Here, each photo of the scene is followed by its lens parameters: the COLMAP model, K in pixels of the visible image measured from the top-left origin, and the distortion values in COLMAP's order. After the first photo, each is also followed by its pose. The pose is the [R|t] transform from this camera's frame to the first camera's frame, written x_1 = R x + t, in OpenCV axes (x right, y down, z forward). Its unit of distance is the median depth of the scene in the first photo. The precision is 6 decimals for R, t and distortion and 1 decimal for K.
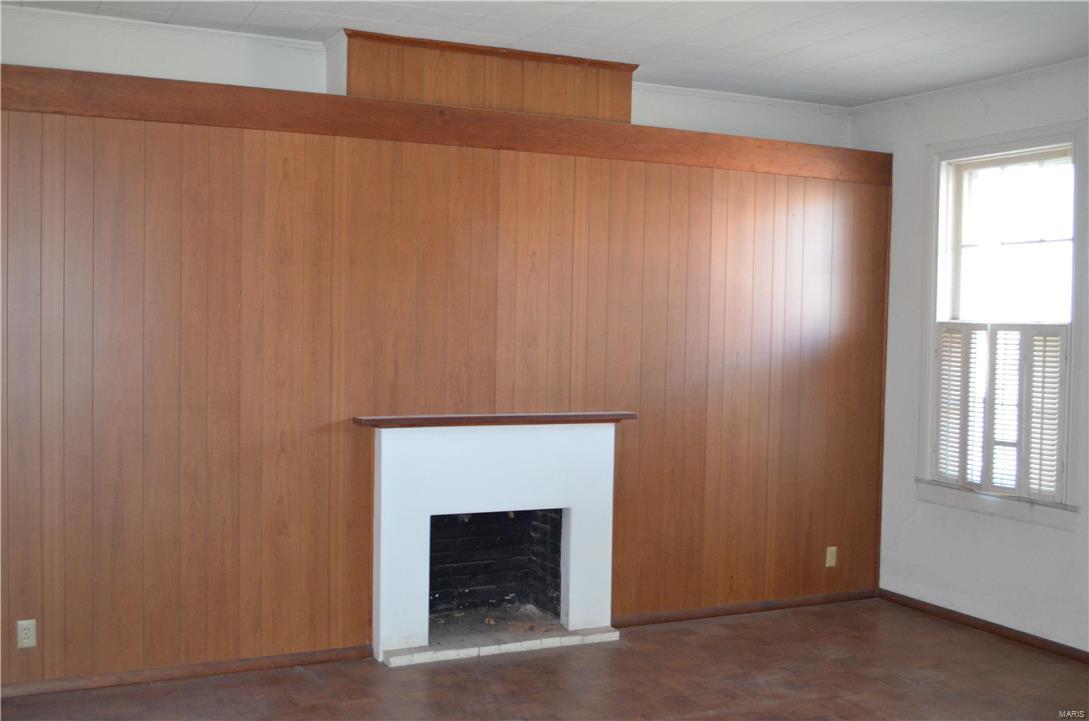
lens RADIAL K [[1183.1, 0, 580.1], [0, 1183.1, 360.7], [0, 0, 1]] dist [-0.085454, 0.027220]
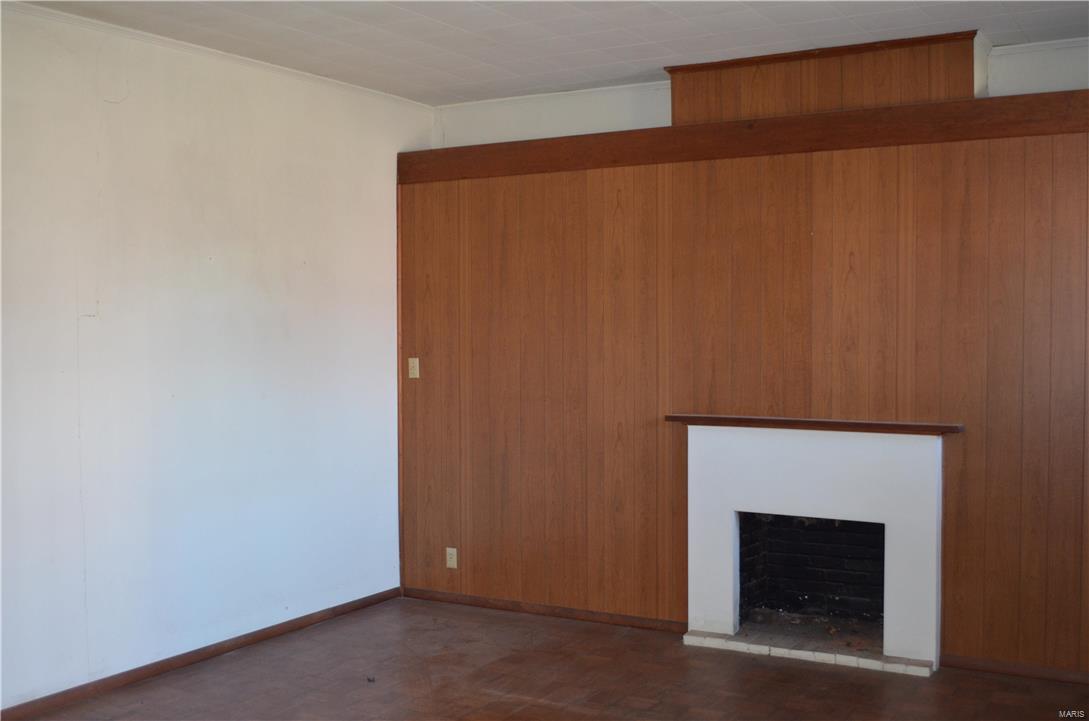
lens RADIAL K [[1183.1, 0, 580.1], [0, 1183.1, 360.7], [0, 0, 1]] dist [-0.085454, 0.027220]
pose [[0.547035, 0.004300, -0.837098, 0.666656], [-0.016243, 0.999853, -0.005478, 0.005282], [0.836952, 0.016594, 0.547025, 0.303660]]
